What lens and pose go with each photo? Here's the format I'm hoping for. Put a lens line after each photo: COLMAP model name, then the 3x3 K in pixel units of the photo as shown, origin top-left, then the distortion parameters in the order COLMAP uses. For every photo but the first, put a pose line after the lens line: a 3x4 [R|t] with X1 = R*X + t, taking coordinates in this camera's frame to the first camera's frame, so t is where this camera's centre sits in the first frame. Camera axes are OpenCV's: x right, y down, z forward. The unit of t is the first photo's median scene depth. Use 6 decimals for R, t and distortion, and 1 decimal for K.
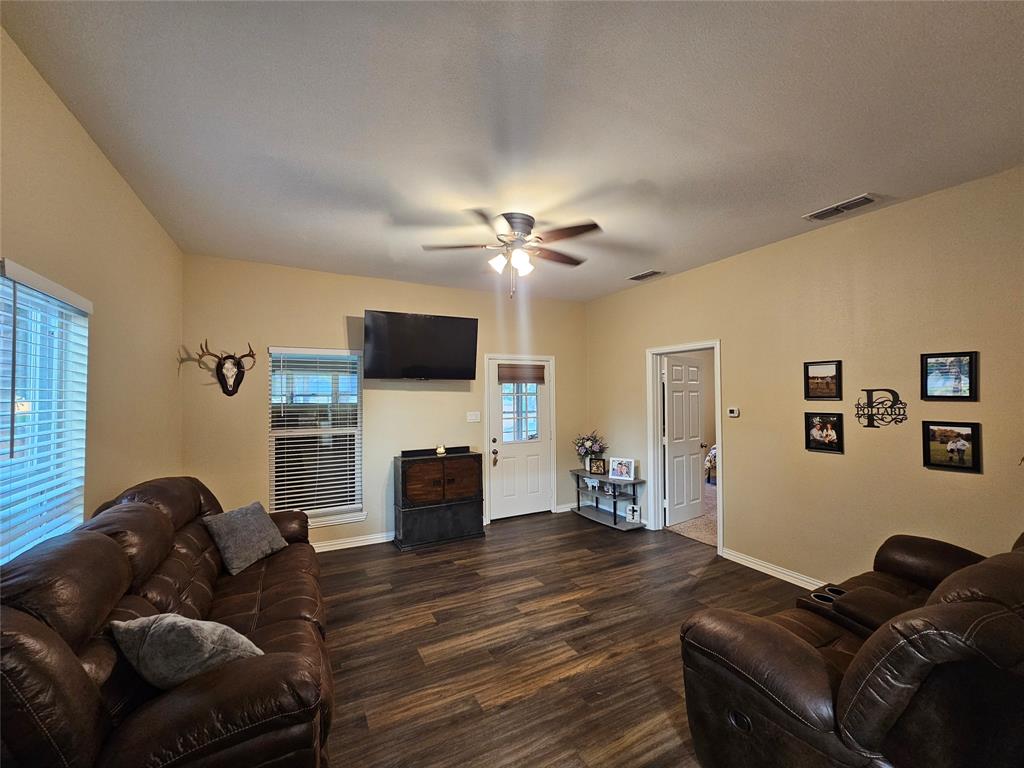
lens RADIAL K [[416.6, 0, 511.5], [0, 416.6, 389.5], [0, 0, 1]] dist [0.001068, 0.000313]
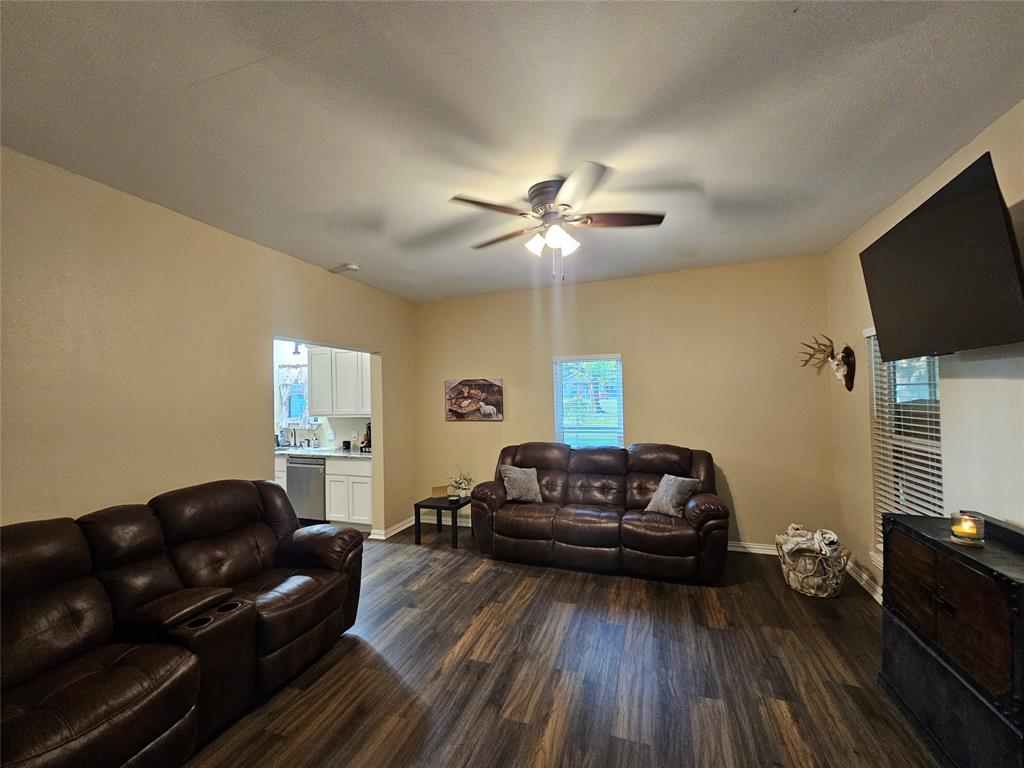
lens RADIAL K [[416.6, 0, 510.4], [0, 416.6, 385.0], [0, 0, 1]] dist [0.001068, 0.000313]
pose [[-0.731976, -0.002958, -0.681324, 0.755546], [0.032997, 0.998663, -0.039786, 0.020899], [0.680531, -0.051604, -0.730900, 1.799440]]
